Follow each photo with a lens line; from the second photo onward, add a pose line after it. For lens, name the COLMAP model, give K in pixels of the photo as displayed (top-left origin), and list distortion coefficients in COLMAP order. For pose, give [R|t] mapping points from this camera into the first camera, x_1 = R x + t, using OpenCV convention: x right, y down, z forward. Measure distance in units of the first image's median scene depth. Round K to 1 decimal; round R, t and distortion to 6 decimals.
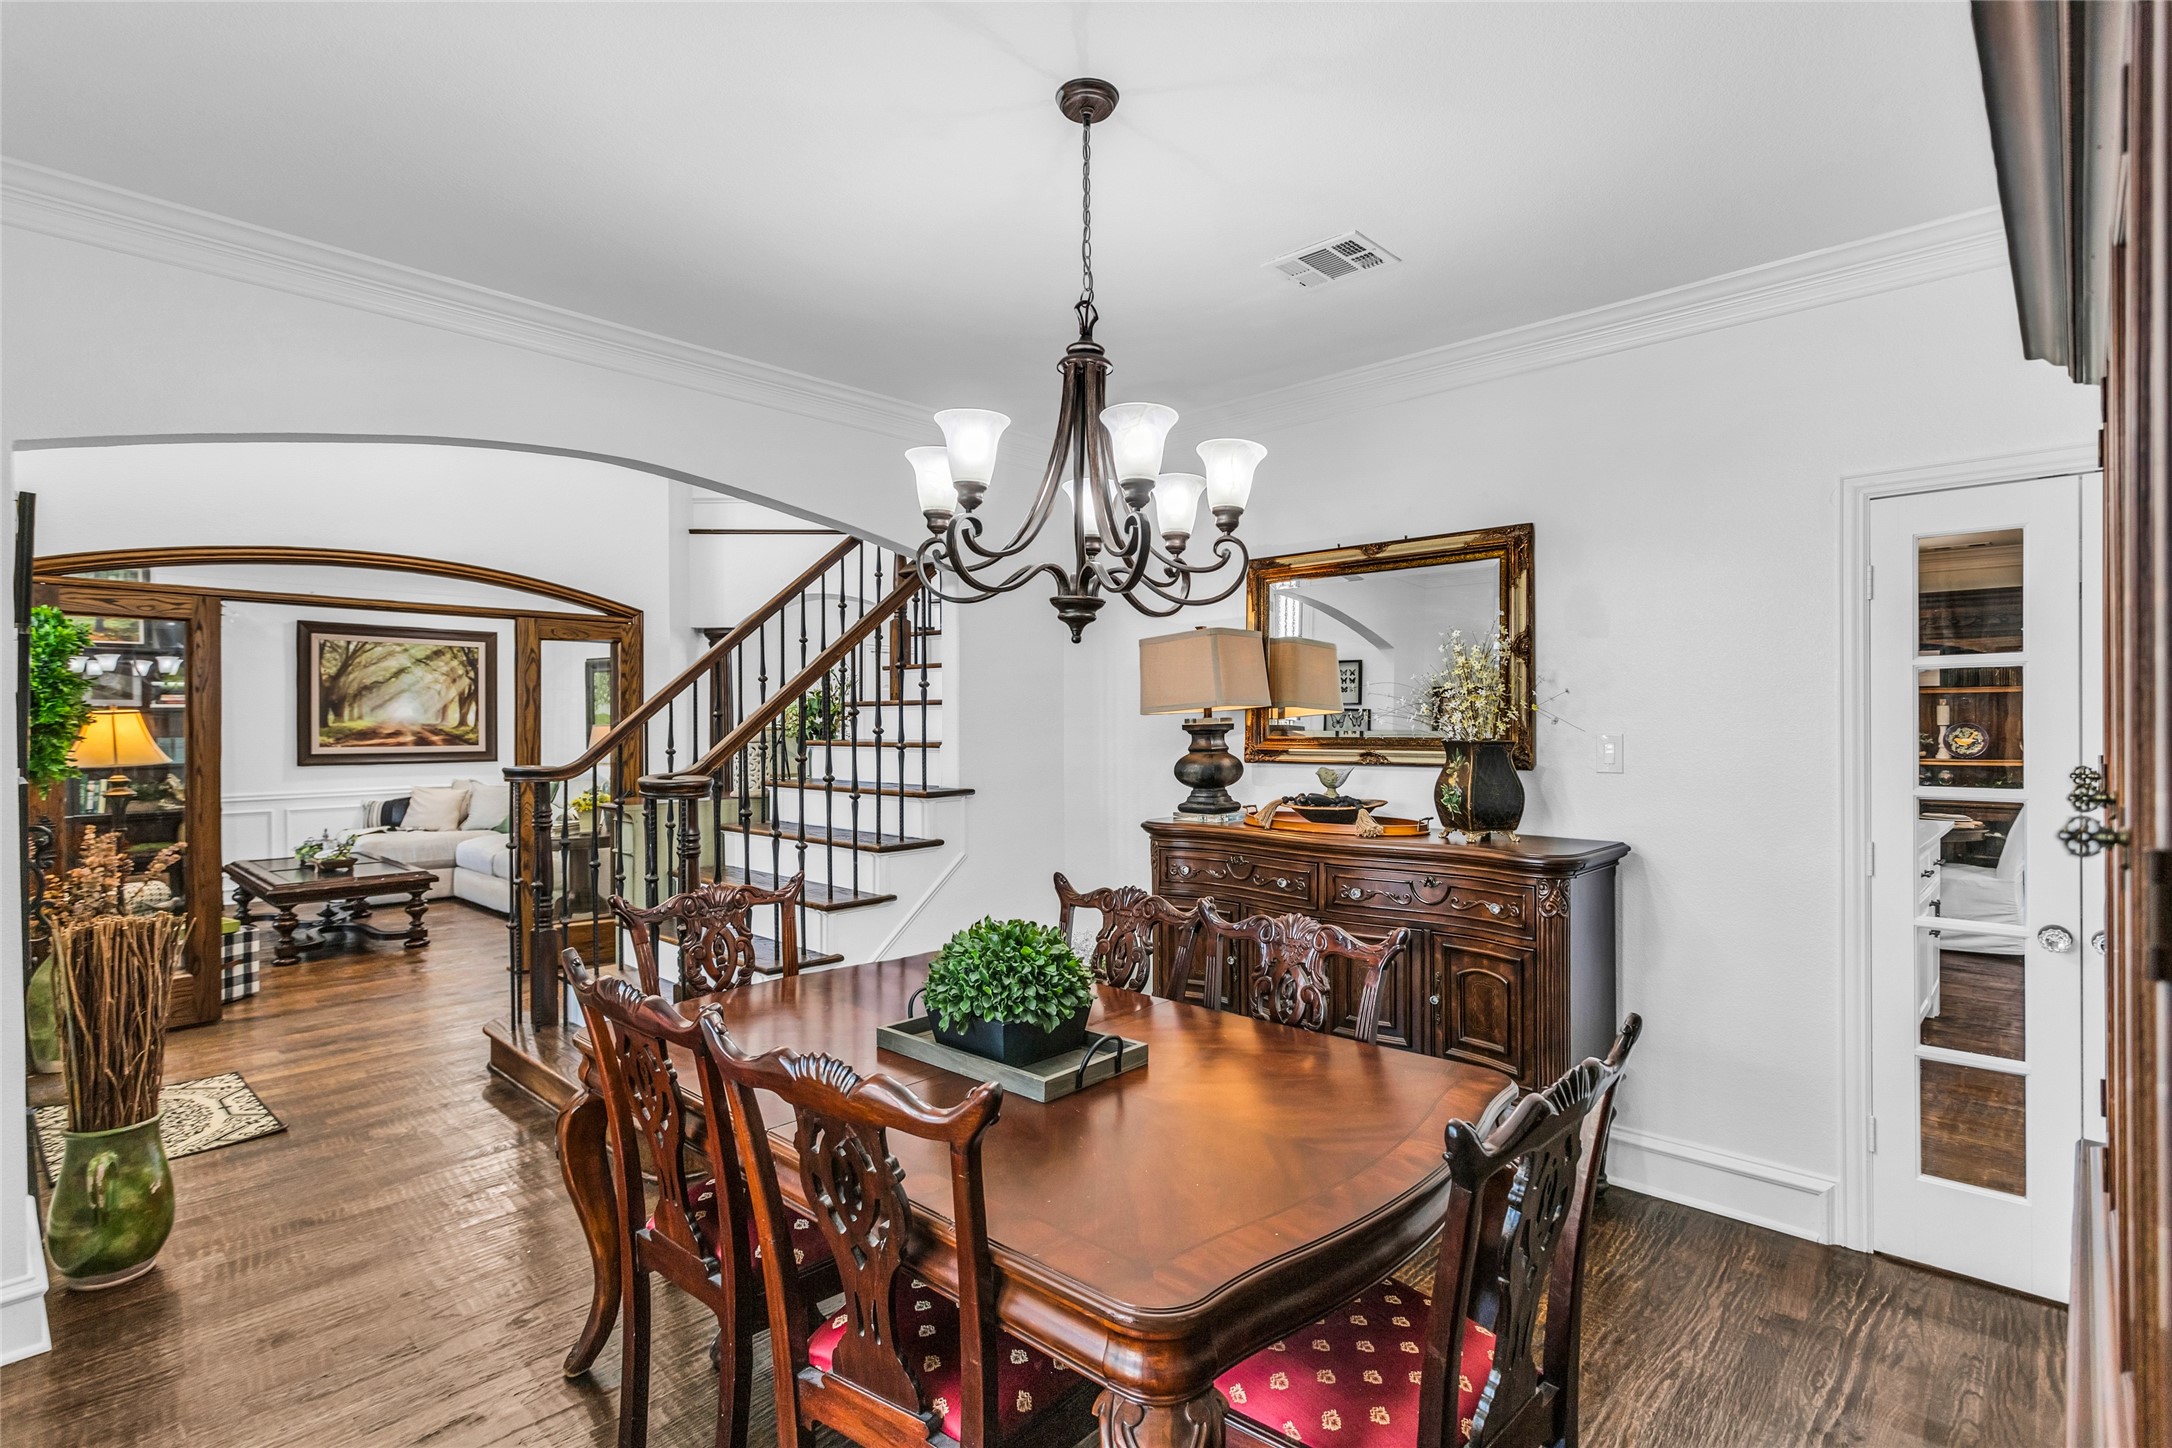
lens RADIAL K [[1043.9, 0, 1086.1], [0, 1043.9, 721.6], [0, 0, 1]] dist [0.003195, -0.000544]
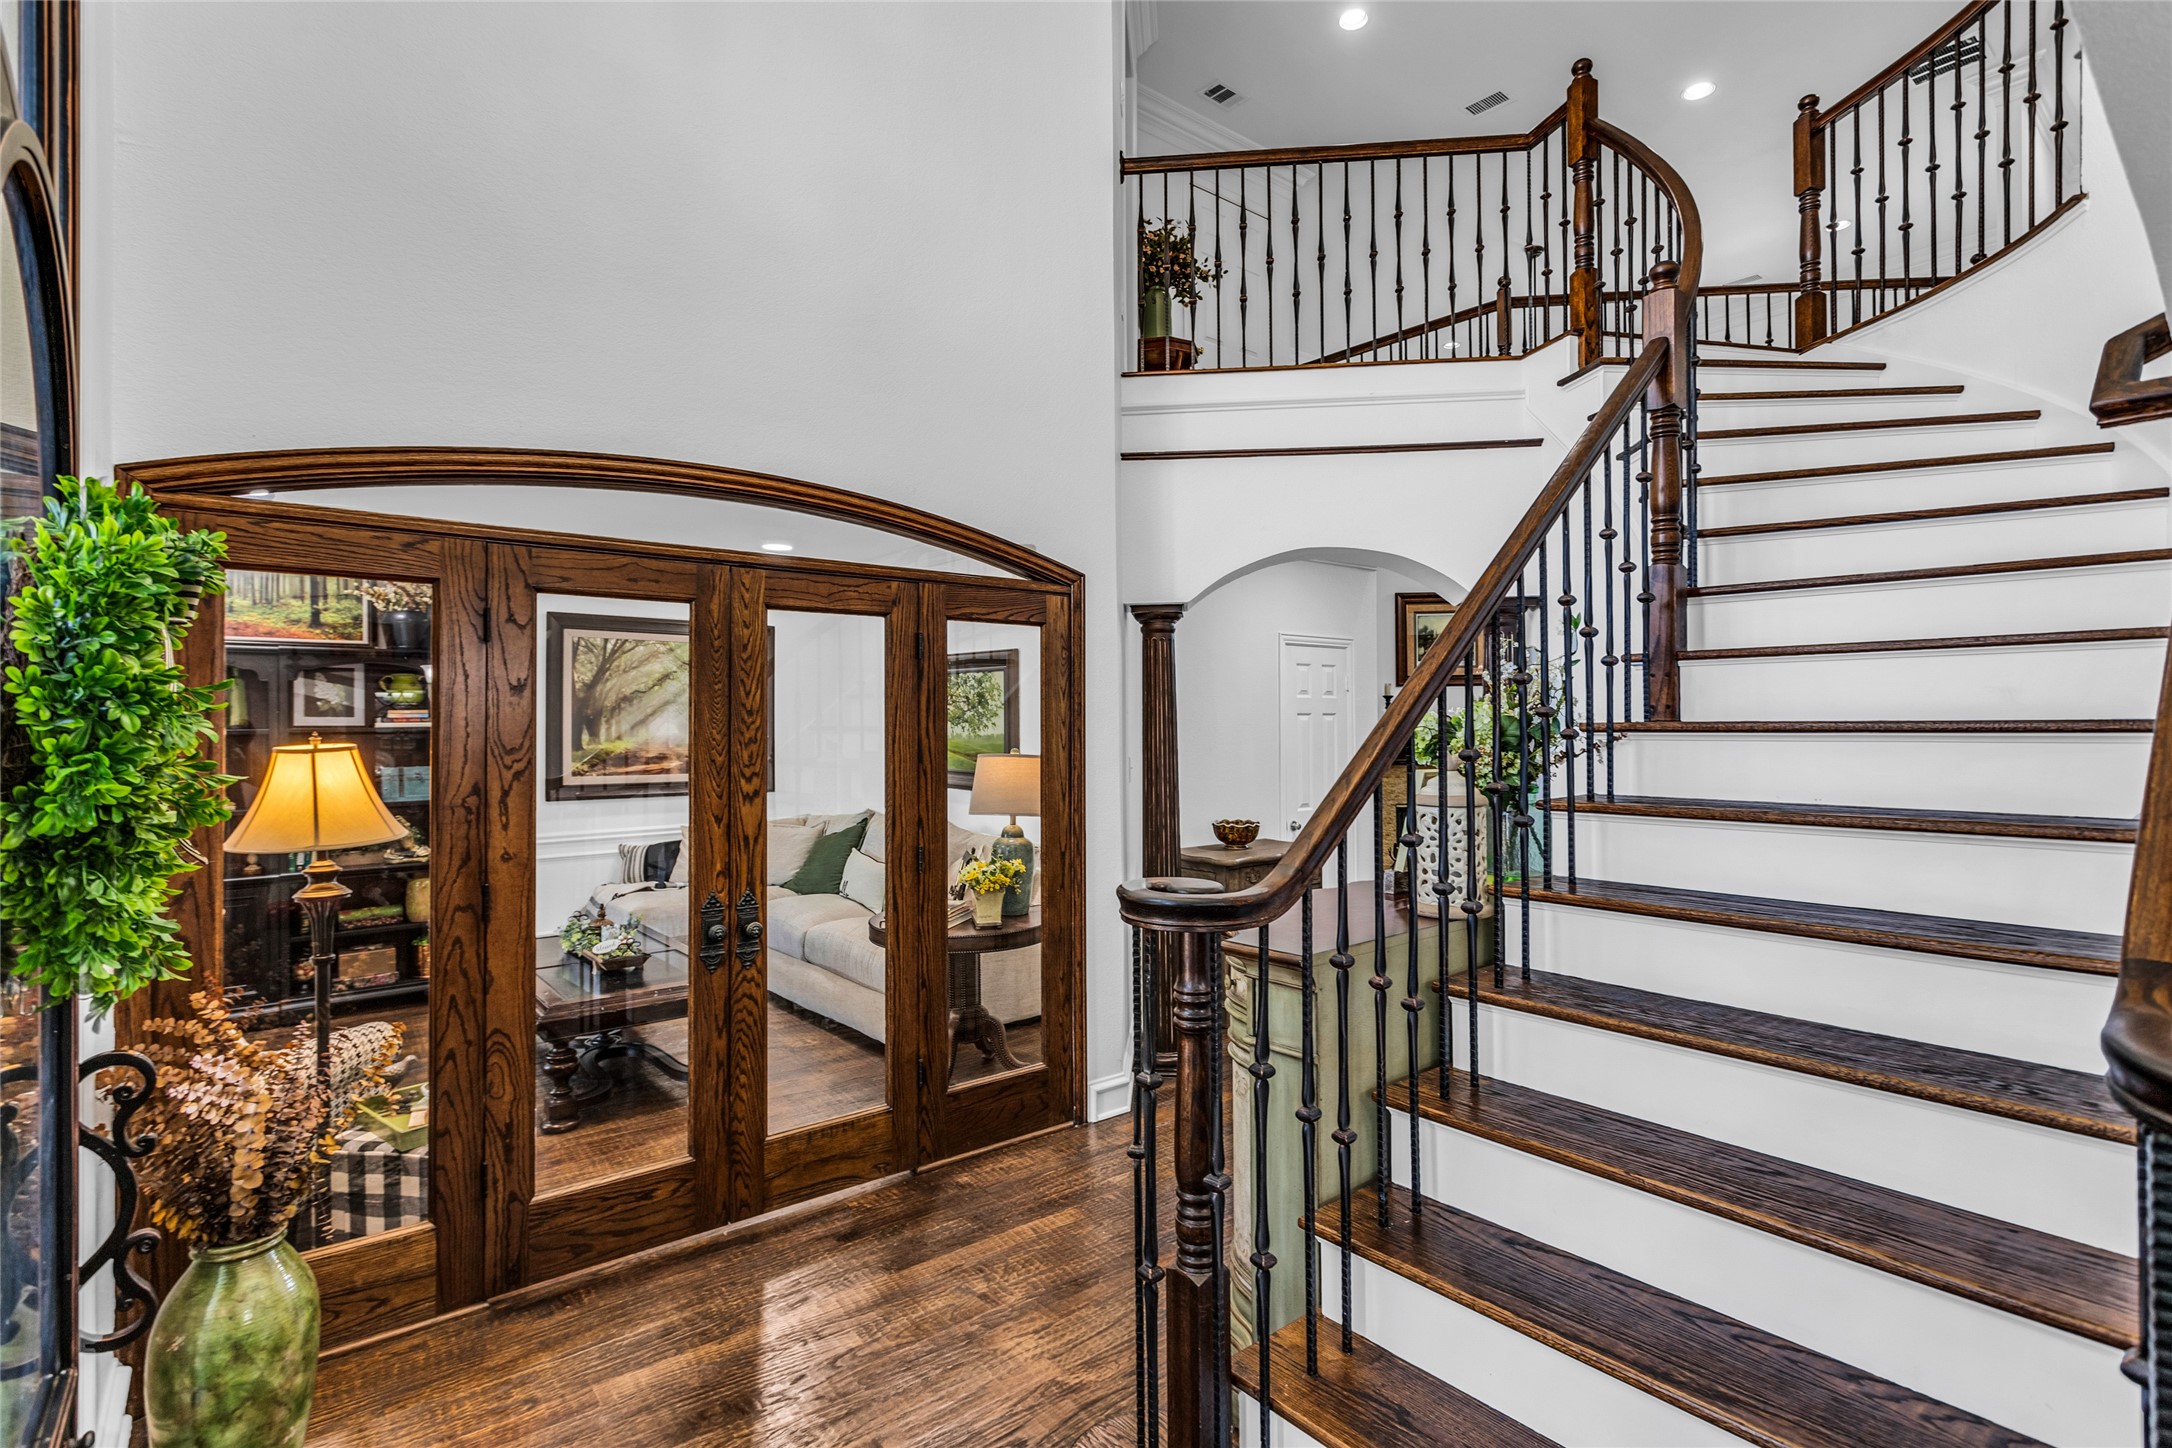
lens RADIAL K [[1043.9, 0, 1083.7], [0, 1043.9, 720.7], [0, 0, 1]] dist [0.003195, -0.000544]
pose [[0.991003, -0.002130, -0.133825, -0.253521], [0.001274, 0.999978, -0.006482, -0.011023], [0.133836, 0.006253, 0.990984, 0.283672]]
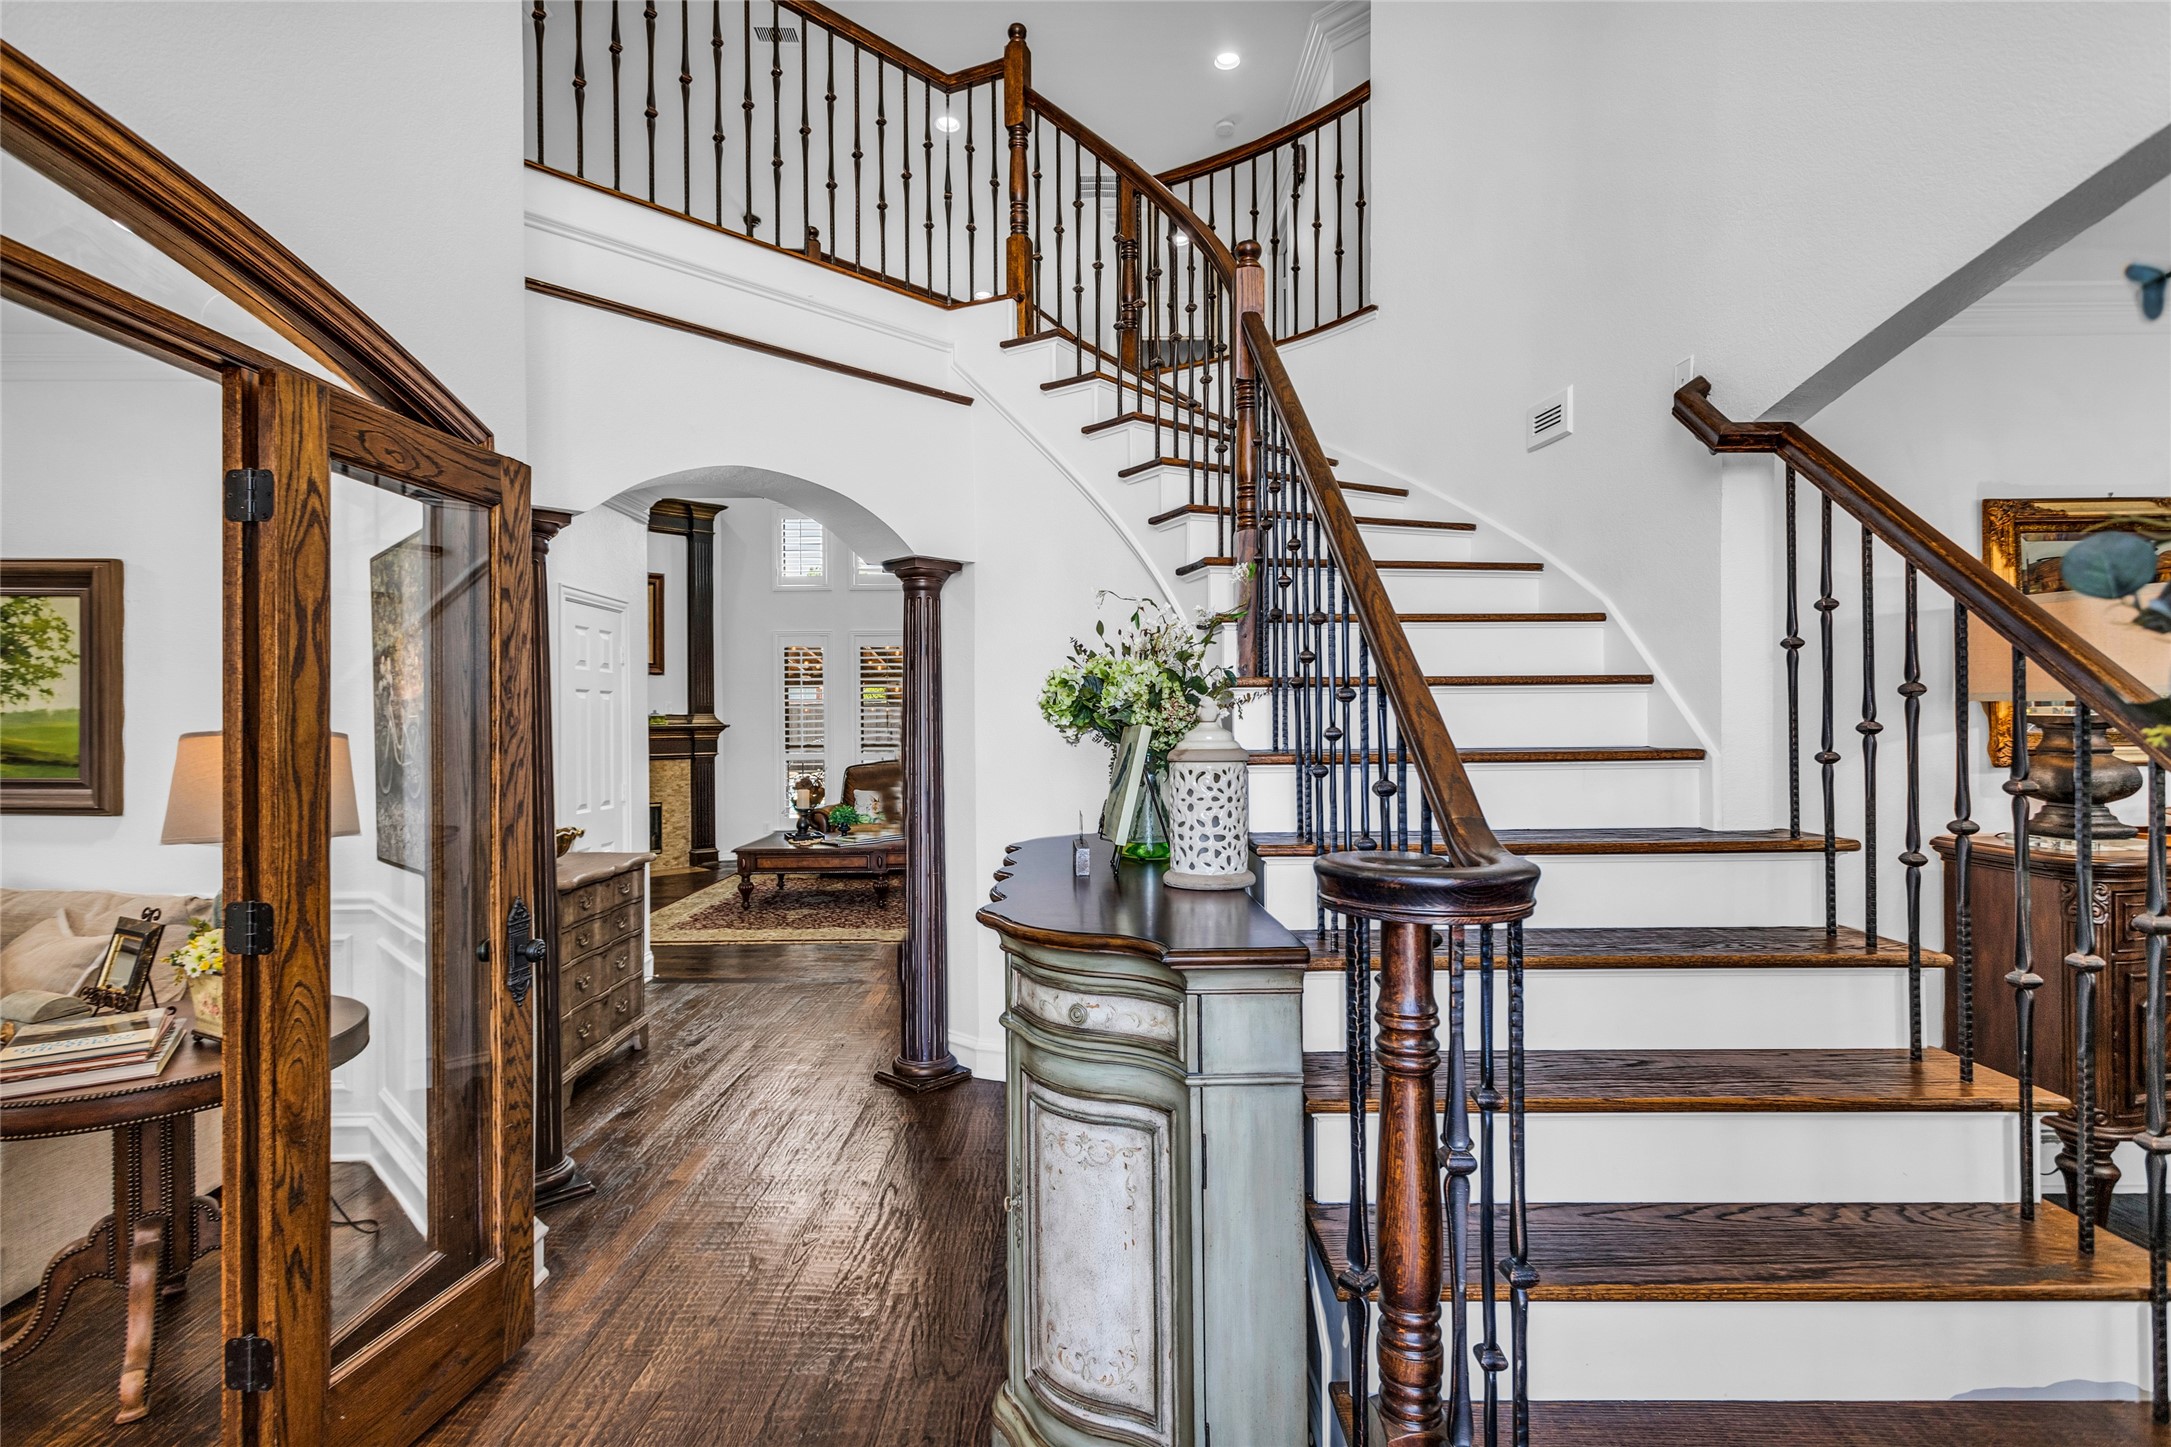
lens RADIAL K [[1043.4, 0, 1081.3], [0, 1043.4, 724.3], [0, 0, 1]] dist [0.003195, -0.000544]
pose [[0.727001, -0.000553, 0.686637, -0.397322], [0.006543, 0.999960, -0.006123, 0.003912], [-0.686606, 0.008944, 0.726975, 0.428188]]
